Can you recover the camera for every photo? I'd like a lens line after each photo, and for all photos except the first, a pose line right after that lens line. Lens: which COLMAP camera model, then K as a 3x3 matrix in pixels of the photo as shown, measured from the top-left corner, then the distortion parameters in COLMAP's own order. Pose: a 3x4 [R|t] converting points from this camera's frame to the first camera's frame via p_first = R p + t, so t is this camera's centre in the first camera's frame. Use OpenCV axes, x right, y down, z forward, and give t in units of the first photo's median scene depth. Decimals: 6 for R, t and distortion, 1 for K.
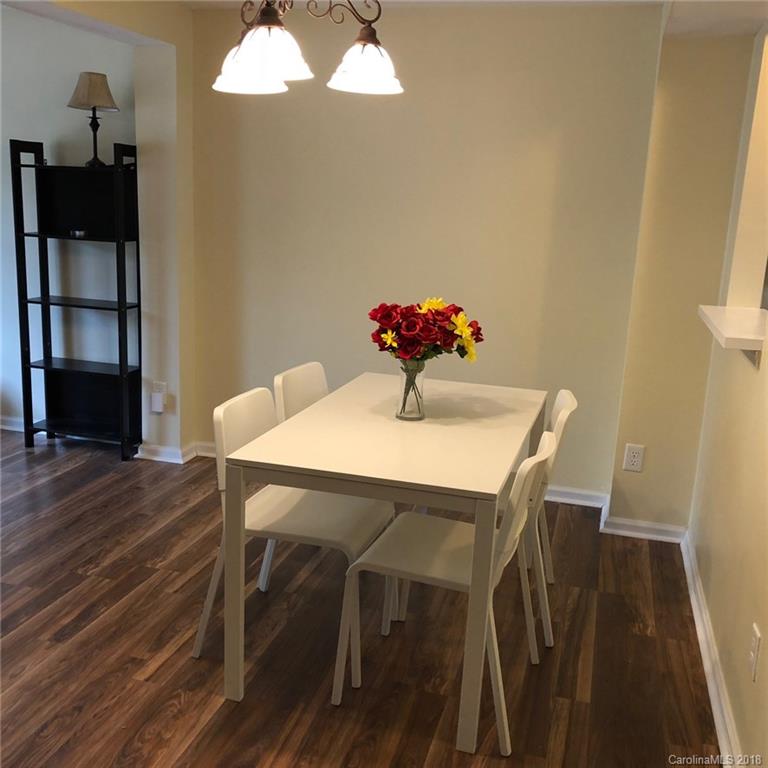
lens RADIAL K [[836.3, 0, 384.0], [0, 836.3, 384.0], [0, 0, 1]] dist [-0.011545, -0.013889]
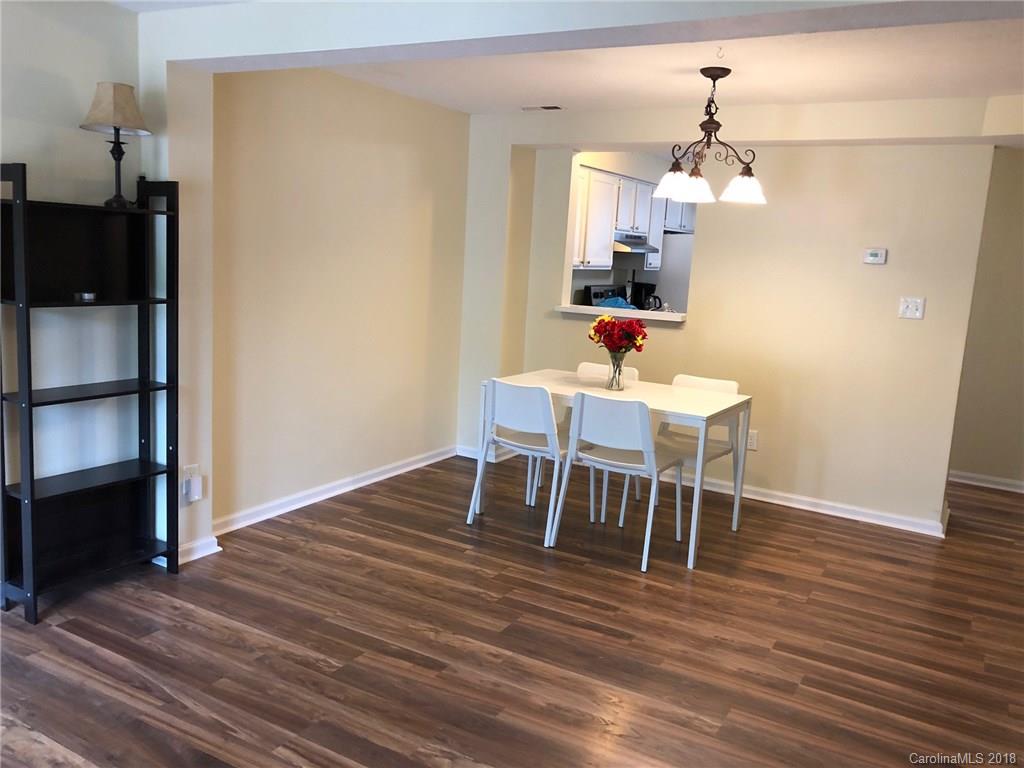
lens RADIAL K [[826.8, 0, 512.0], [0, 826.8, 384.0], [0, 0, 1]] dist [0.060170, -0.000110]
pose [[0.256422, -0.181567, 0.949358, -1.016942], [0.157837, 0.976880, 0.144198, -0.159833], [-0.953591, 0.112868, 0.279151, 0.473703]]
